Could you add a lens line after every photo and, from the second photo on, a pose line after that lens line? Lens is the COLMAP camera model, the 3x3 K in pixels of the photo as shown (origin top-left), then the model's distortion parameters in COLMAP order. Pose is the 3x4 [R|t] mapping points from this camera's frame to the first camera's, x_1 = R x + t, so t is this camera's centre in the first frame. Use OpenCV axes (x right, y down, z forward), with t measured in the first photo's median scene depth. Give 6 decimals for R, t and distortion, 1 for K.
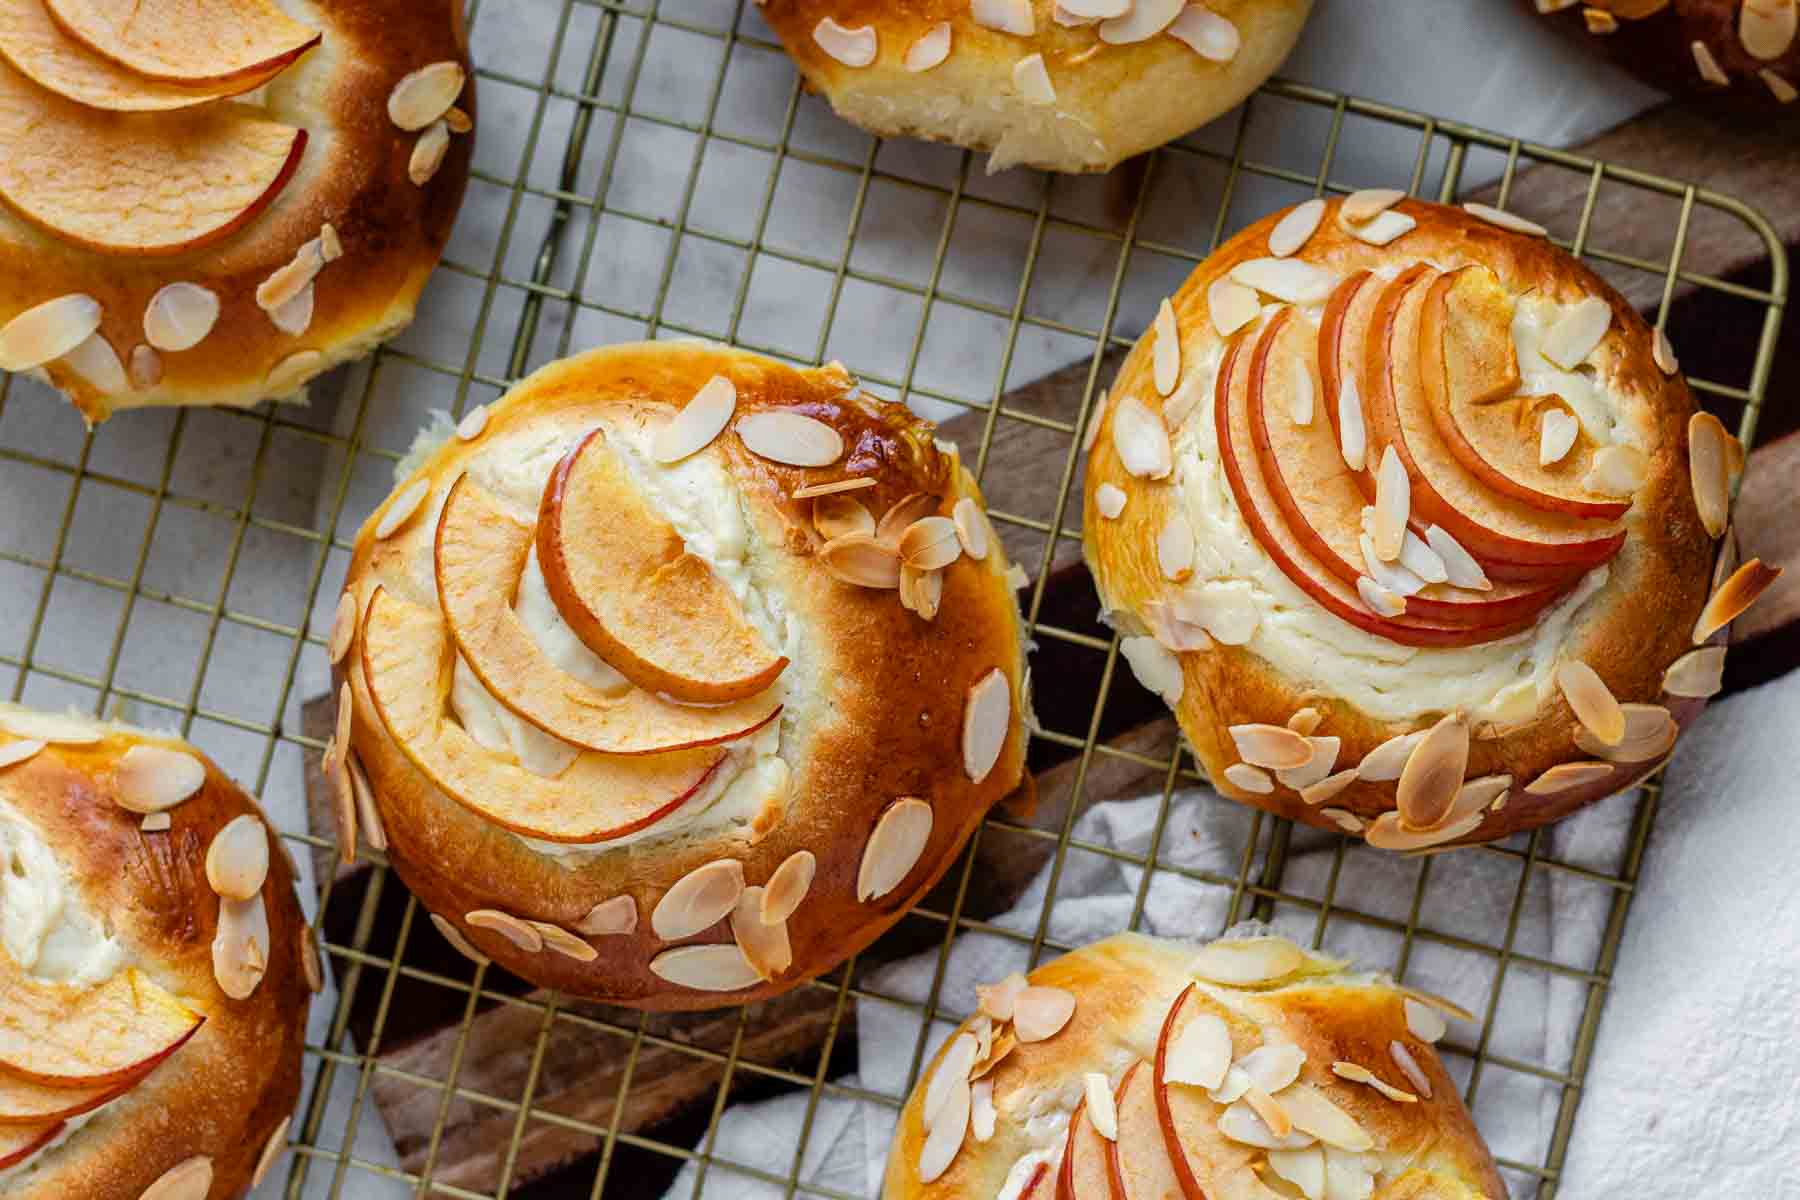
lens RADIAL K [[4530.2, 0, 901.6], [0, 4530.2, 590.8], [0, 0, 1]] dist [-0.023435, 0.287763]
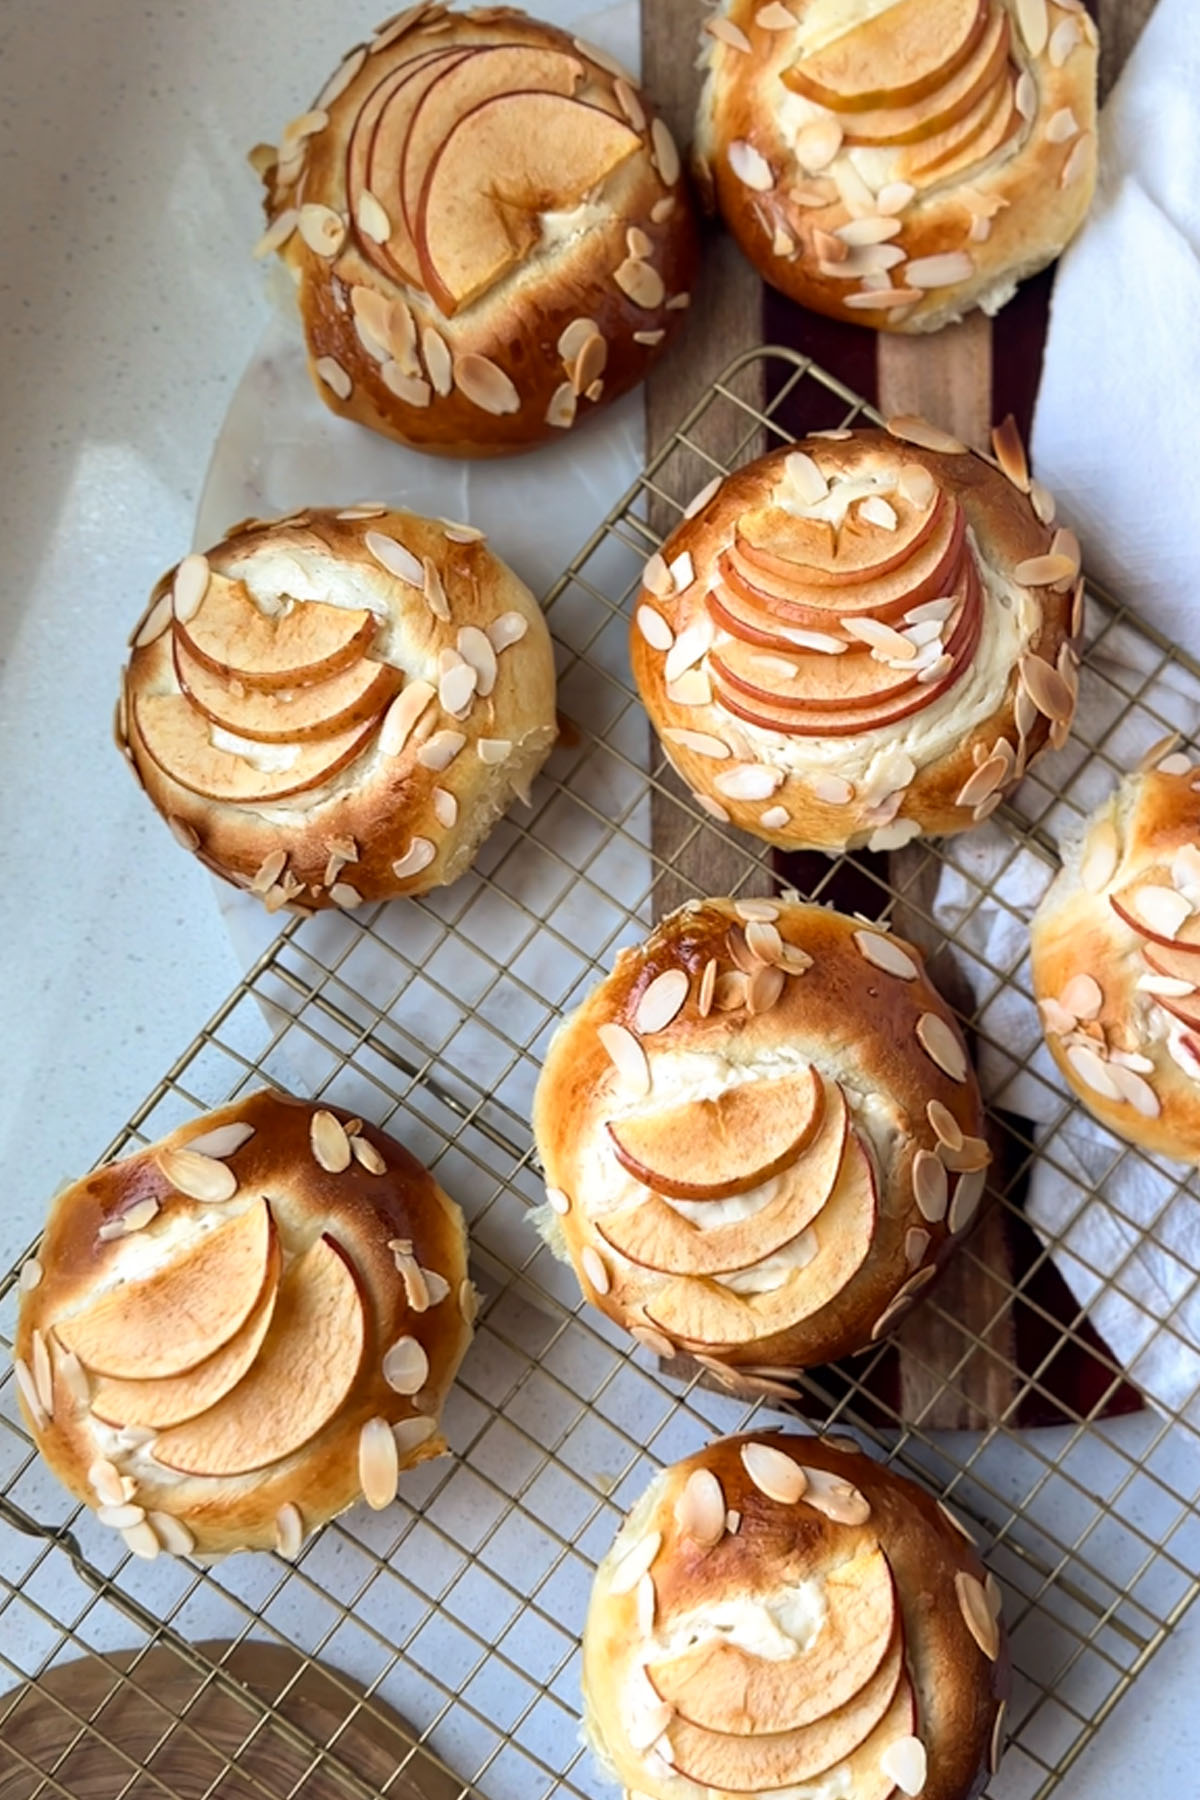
lens RADIAL K [[1806.3, 0, 598.3], [0, 1806.3, 875.1], [0, 0, 1]] dist [0.185773, -0.516331]
pose [[0.390590, -0.916863, 0.082473, -0.042804], [0.914415, 0.396759, 0.080179, -0.113710], [-0.106235, 0.044098, 0.993363, 0.424466]]
